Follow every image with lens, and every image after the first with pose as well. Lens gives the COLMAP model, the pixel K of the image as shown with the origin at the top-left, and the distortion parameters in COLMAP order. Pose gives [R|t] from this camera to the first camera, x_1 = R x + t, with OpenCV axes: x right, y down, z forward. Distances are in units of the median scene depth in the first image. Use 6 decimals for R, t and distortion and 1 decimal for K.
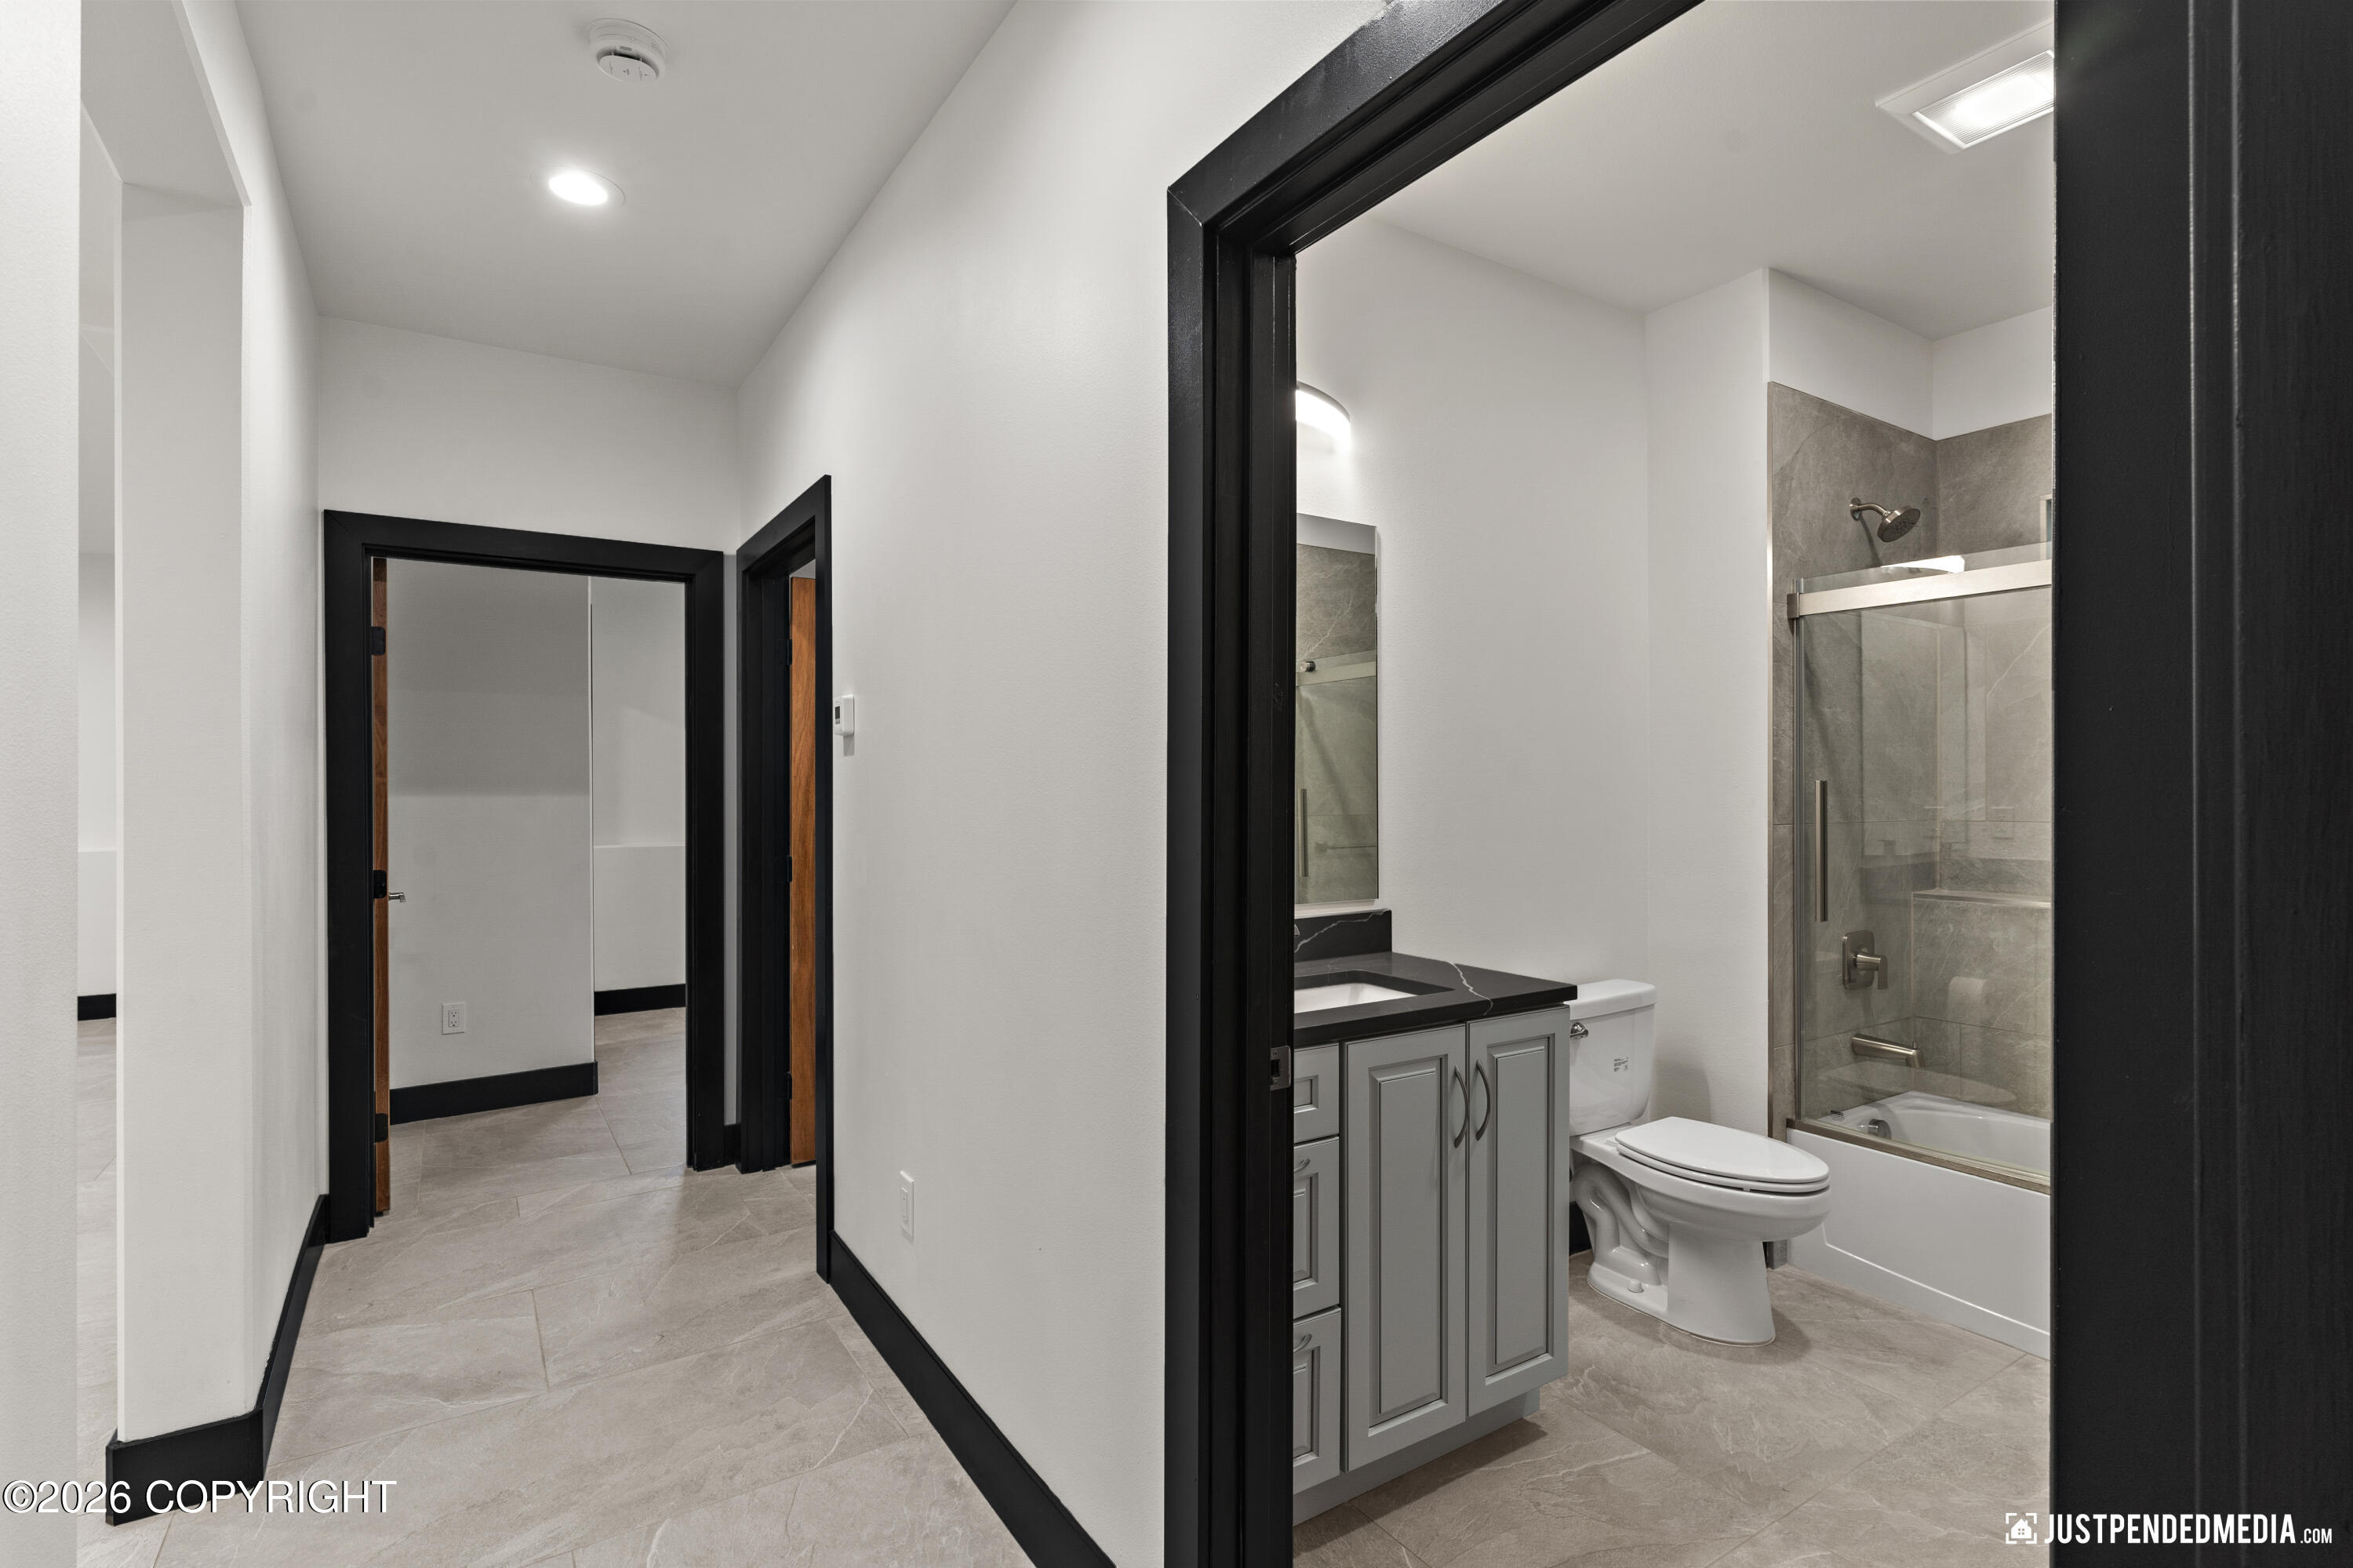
lens RADIAL K [[1114.3, 0, 1176.5], [0, 1114.3, 784.0], [0, 0, 1]] dist [0.003119, 0.000128]
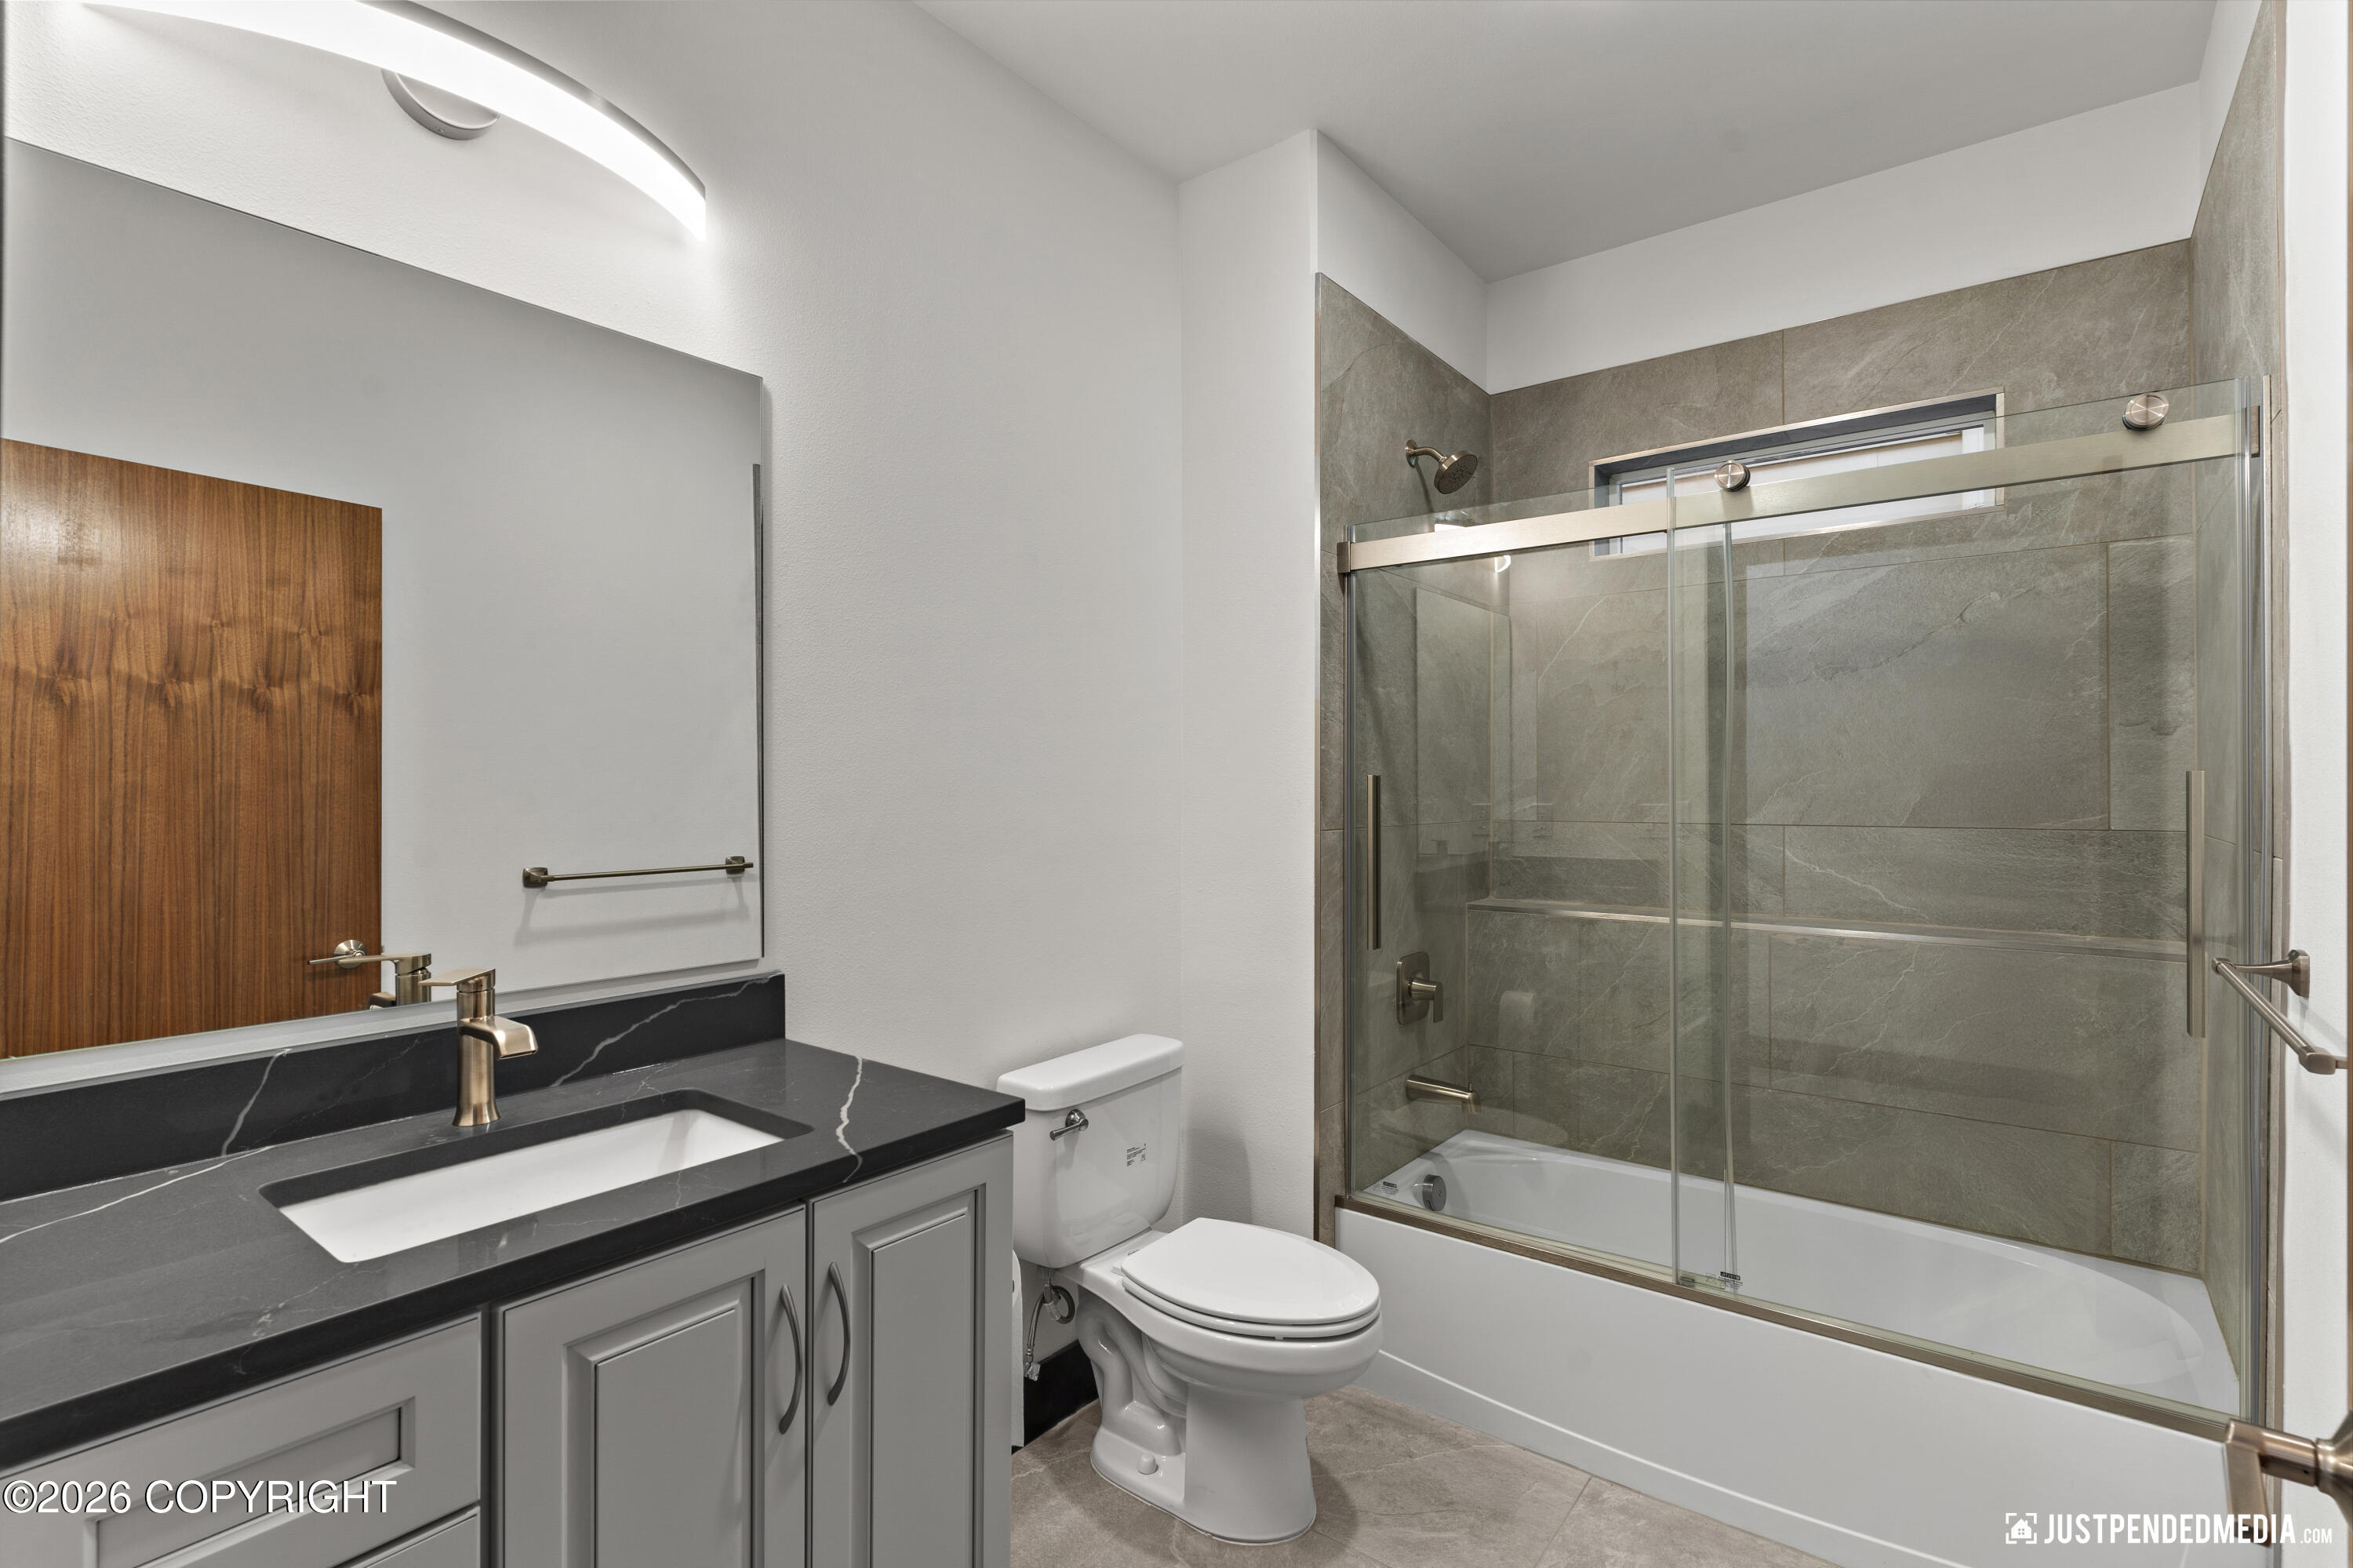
lens RADIAL K [[1114.3, 0, 1176.5], [0, 1114.3, 784.0], [0, 0, 1]] dist [0.003119, 0.000128]
pose [[0.942457, -0.000109, 0.334326, 0.169957], [-0.001420, 0.999990, 0.004330, 0.000127], [-0.334323, -0.004556, 0.942447, 0.281283]]
